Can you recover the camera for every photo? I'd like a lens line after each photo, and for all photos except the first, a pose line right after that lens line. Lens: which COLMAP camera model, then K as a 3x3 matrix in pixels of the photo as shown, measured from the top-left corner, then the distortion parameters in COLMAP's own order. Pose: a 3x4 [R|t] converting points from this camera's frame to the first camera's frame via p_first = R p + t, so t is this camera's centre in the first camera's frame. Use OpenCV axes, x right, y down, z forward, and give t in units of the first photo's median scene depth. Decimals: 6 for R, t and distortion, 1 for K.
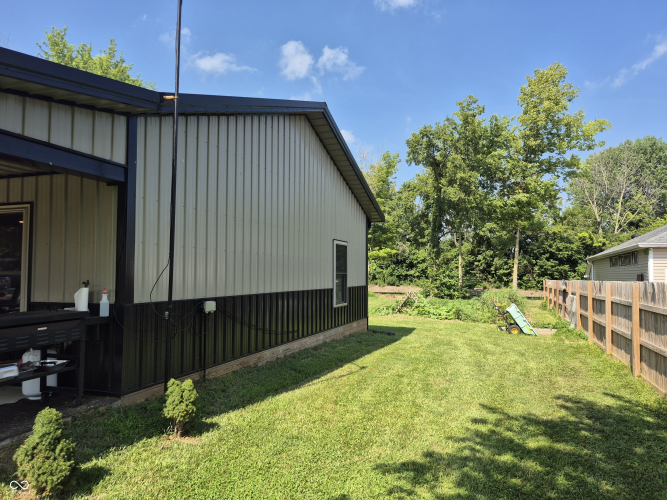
lens RADIAL K [[498.2, 0, 333.3], [0, 498.2, 257.0], [0, 0, 1]] dist [0.217134, -0.000398]
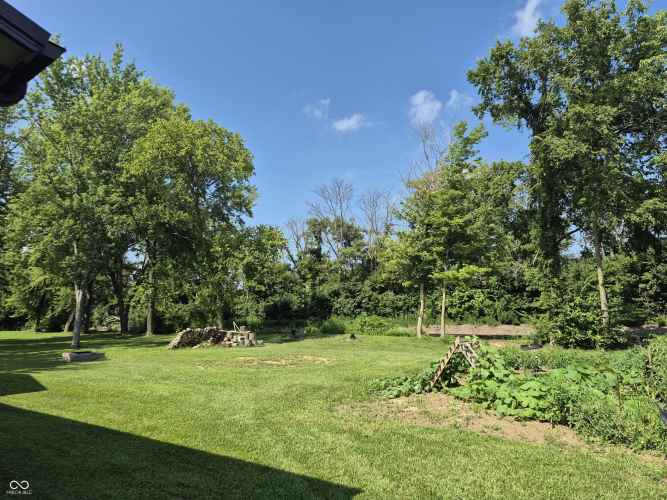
lens RADIAL K [[462.4, 0, 333.5], [0, 462.4, 250.0], [0, 0, 1]] dist [0.033016, -0.000959]
pose [[0.947036, -0.075728, -0.312071, 0.126755], [0.043161, 0.992996, -0.109983, 0.019676], [0.318214, 0.090689, 0.943671, 0.392470]]
